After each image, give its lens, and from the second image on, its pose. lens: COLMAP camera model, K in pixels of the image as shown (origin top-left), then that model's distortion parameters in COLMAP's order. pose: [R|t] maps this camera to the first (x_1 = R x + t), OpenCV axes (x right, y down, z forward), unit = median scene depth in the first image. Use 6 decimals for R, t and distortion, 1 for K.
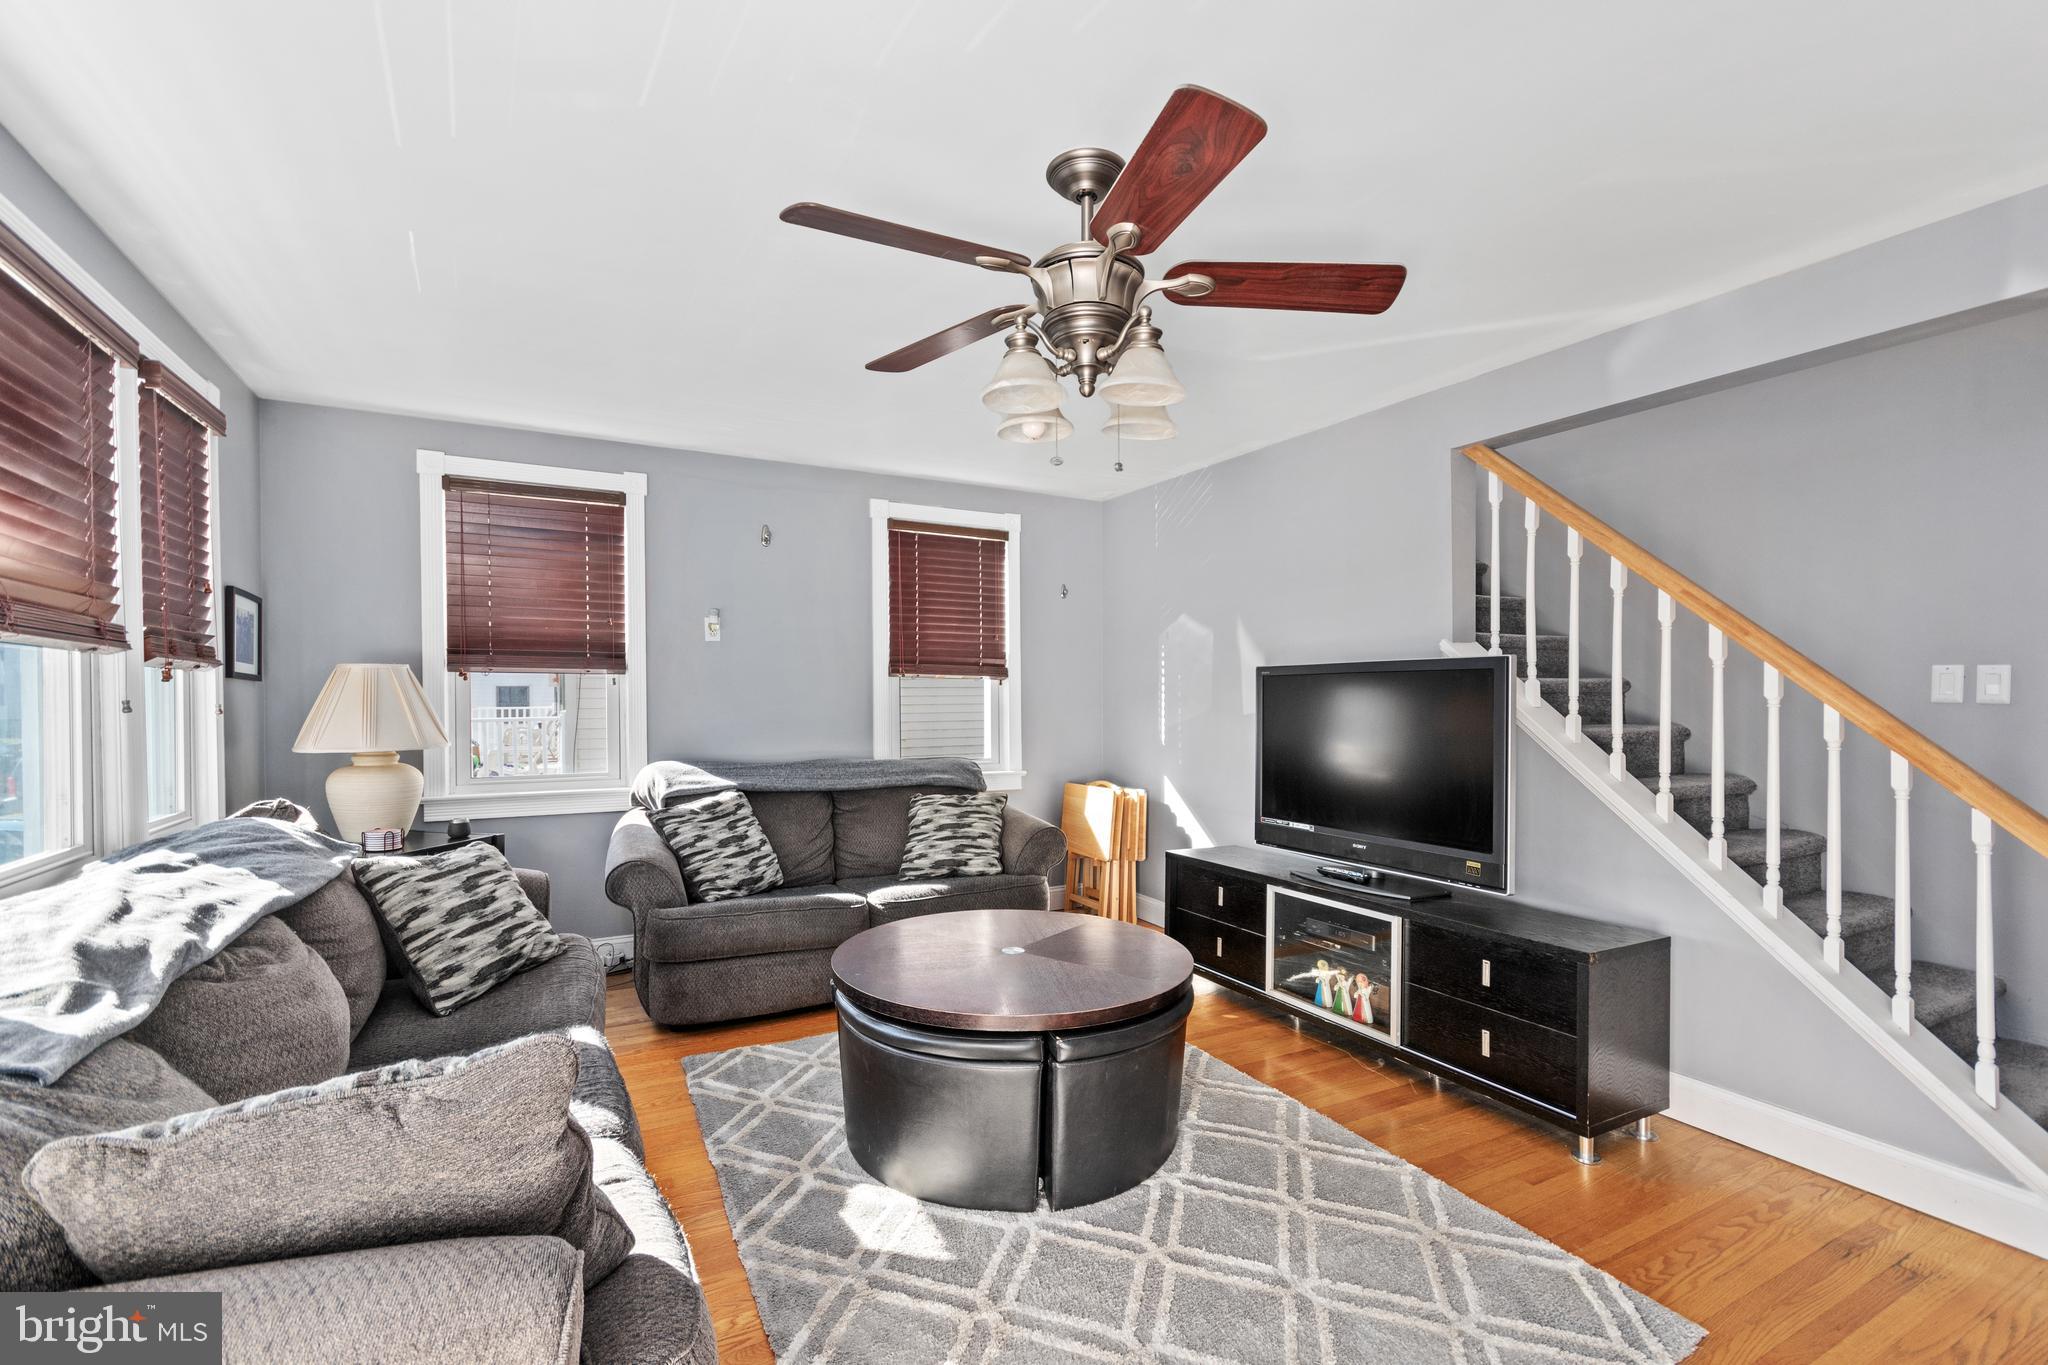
lens RADIAL K [[893.9, 0, 1021.4], [0, 893.9, 715.5], [0, 0, 1]] dist [0.000249, 0.001892]
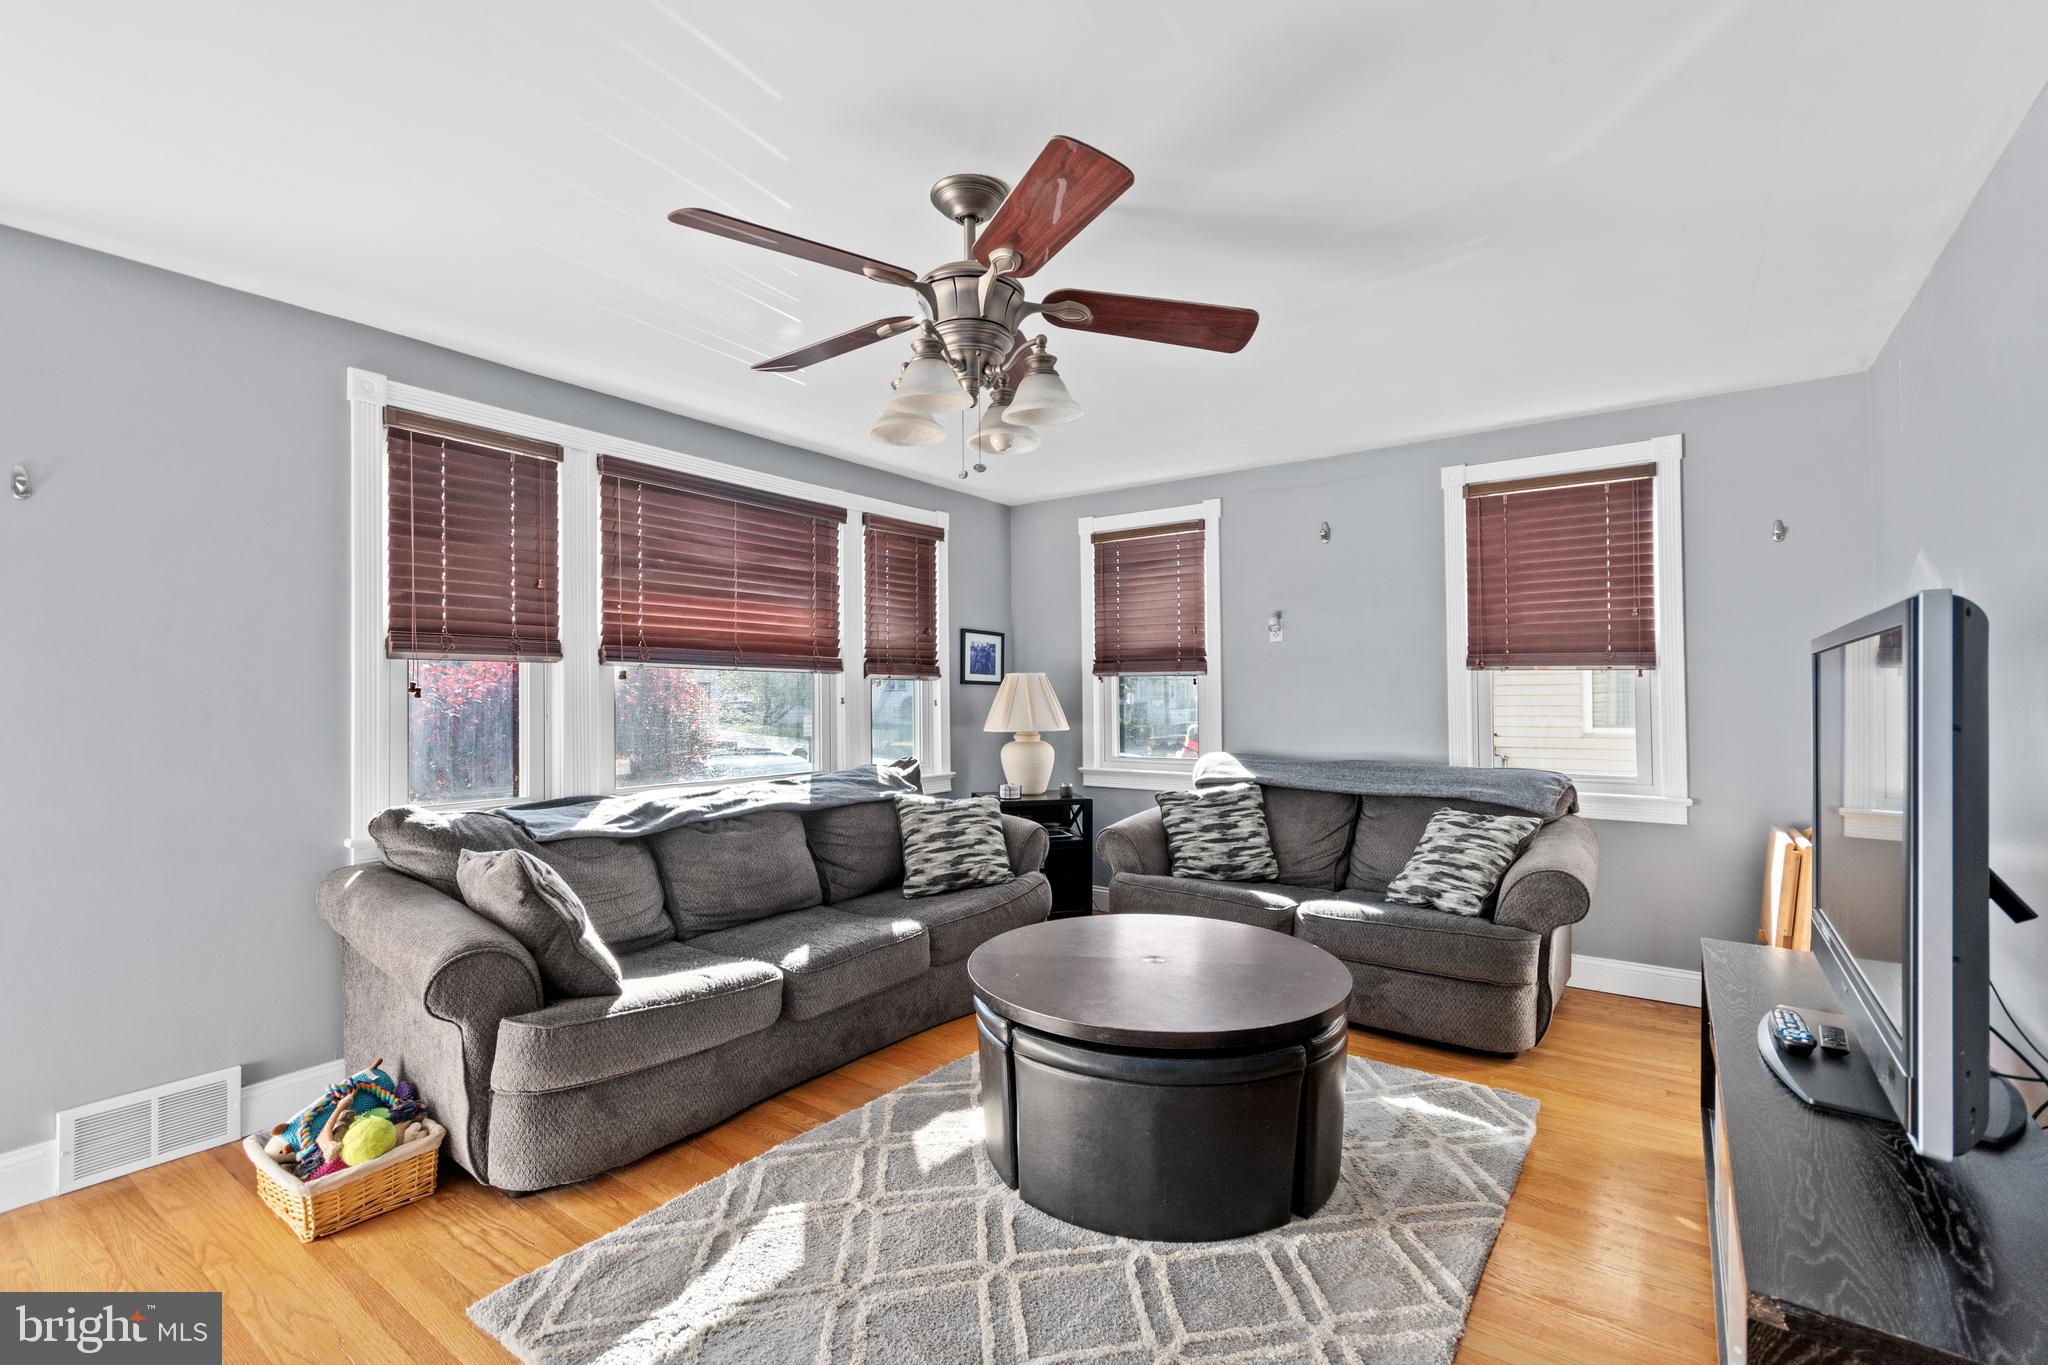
lens RADIAL K [[893.9, 0, 1025.2], [0, 893.9, 687.6], [0, 0, 1]] dist [0.000249, 0.001892]
pose [[0.439559, -0.010338, -0.898154, 0.544892], [-0.014174, 0.999729, -0.018444, -0.006125], [0.898102, 0.020837, 0.439294, 0.307797]]
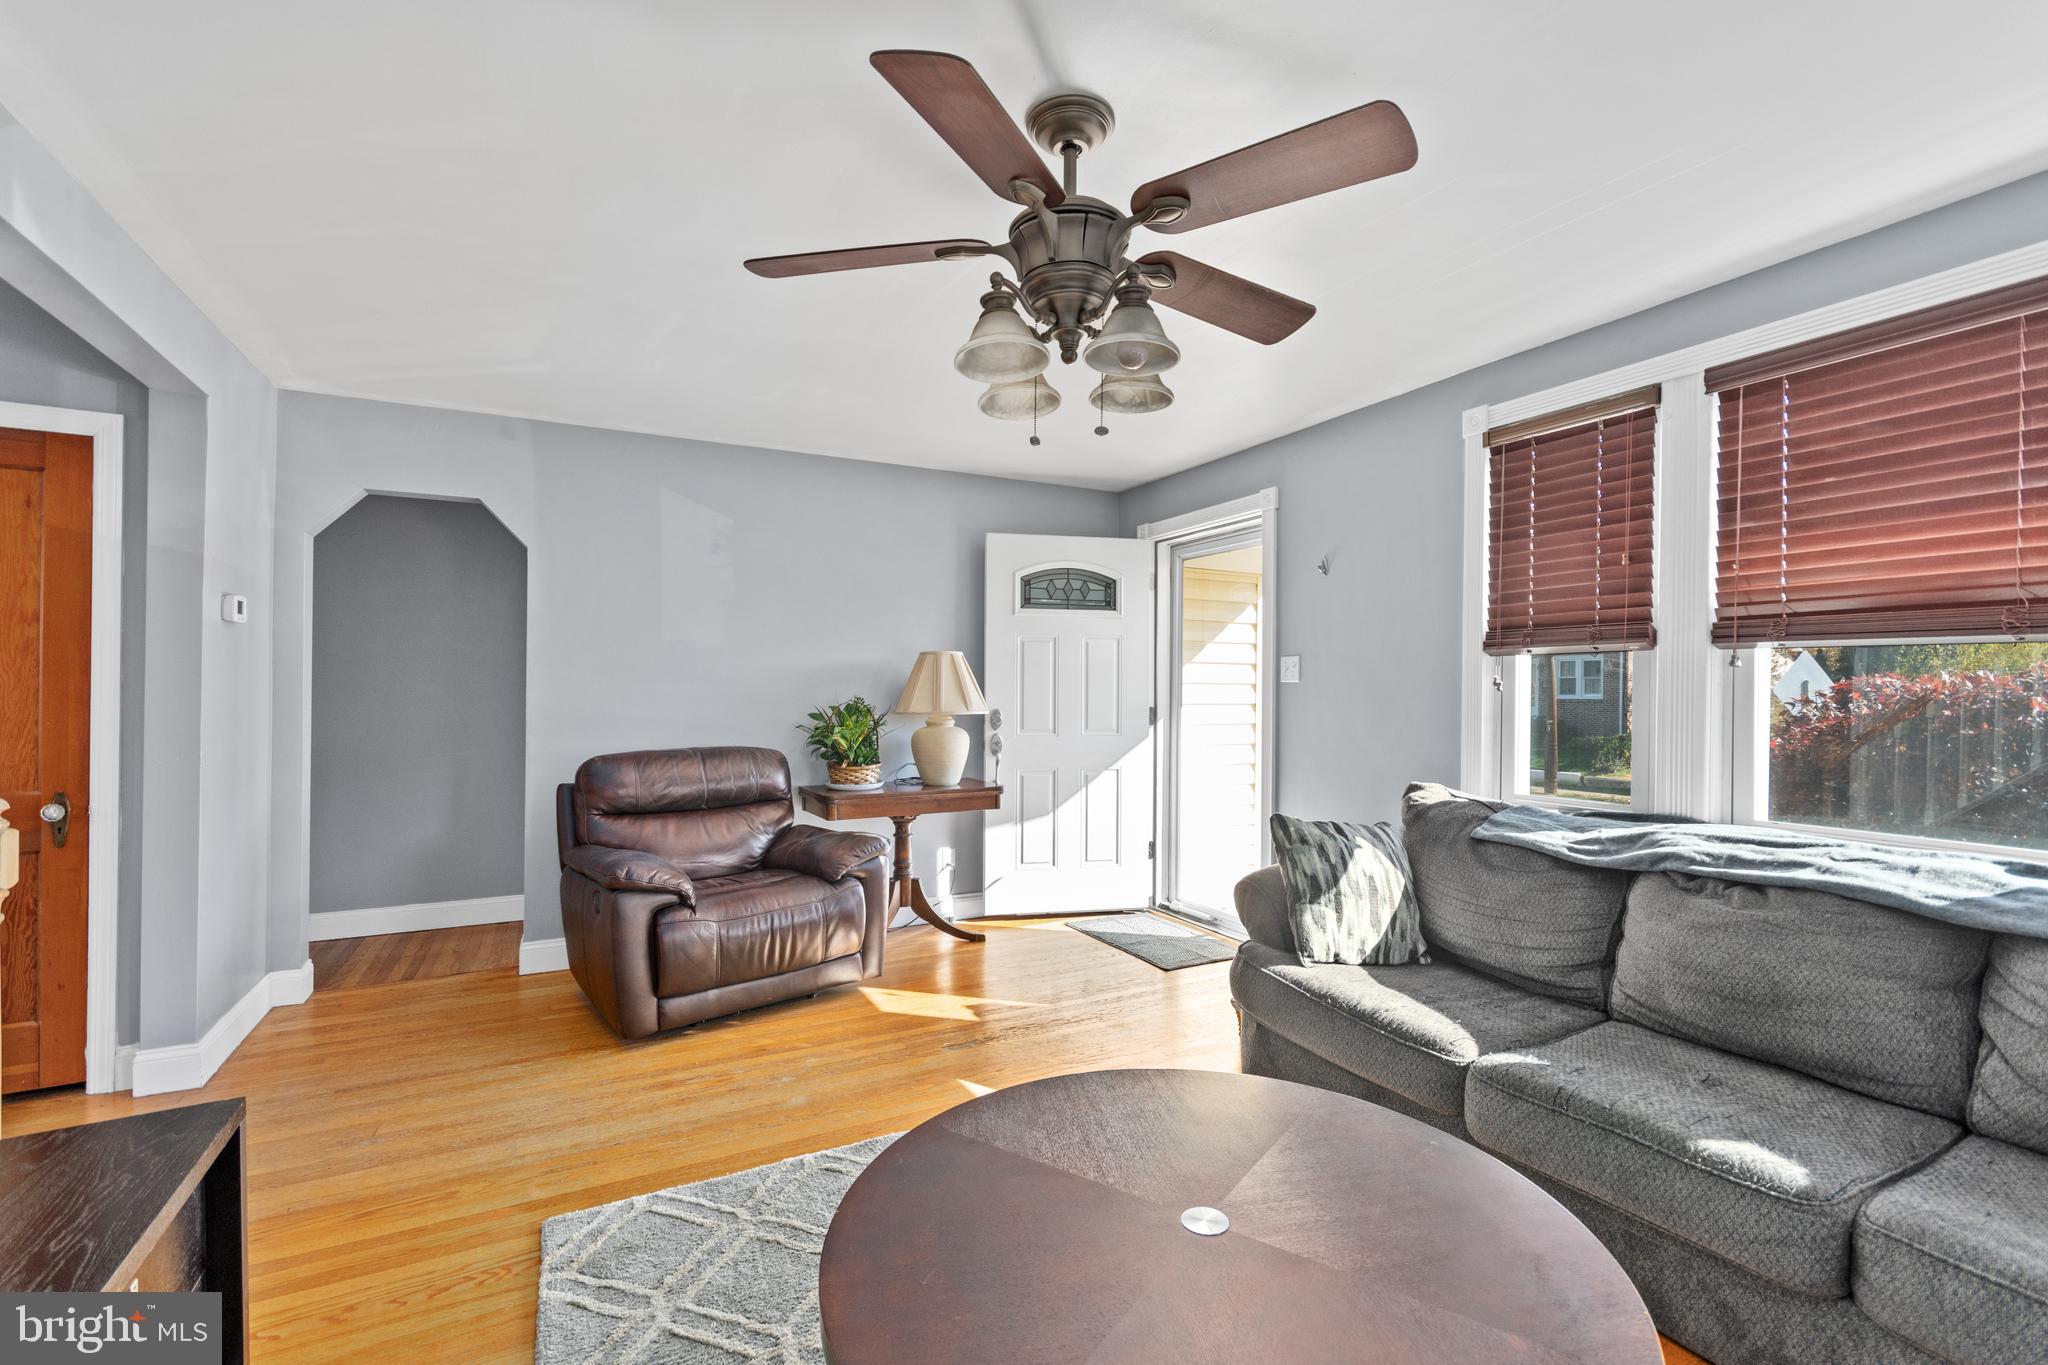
lens RADIAL K [[893.9, 0, 1022.4], [0, 893.9, 684.8], [0, 0, 1]] dist [0.000249, 0.001892]
pose [[-0.999991, -0.000630, 0.004214, 0.075724], [-0.000568, 0.999892, 0.014671, -0.021301], [-0.004222, 0.014669, -0.999883, 0.992194]]
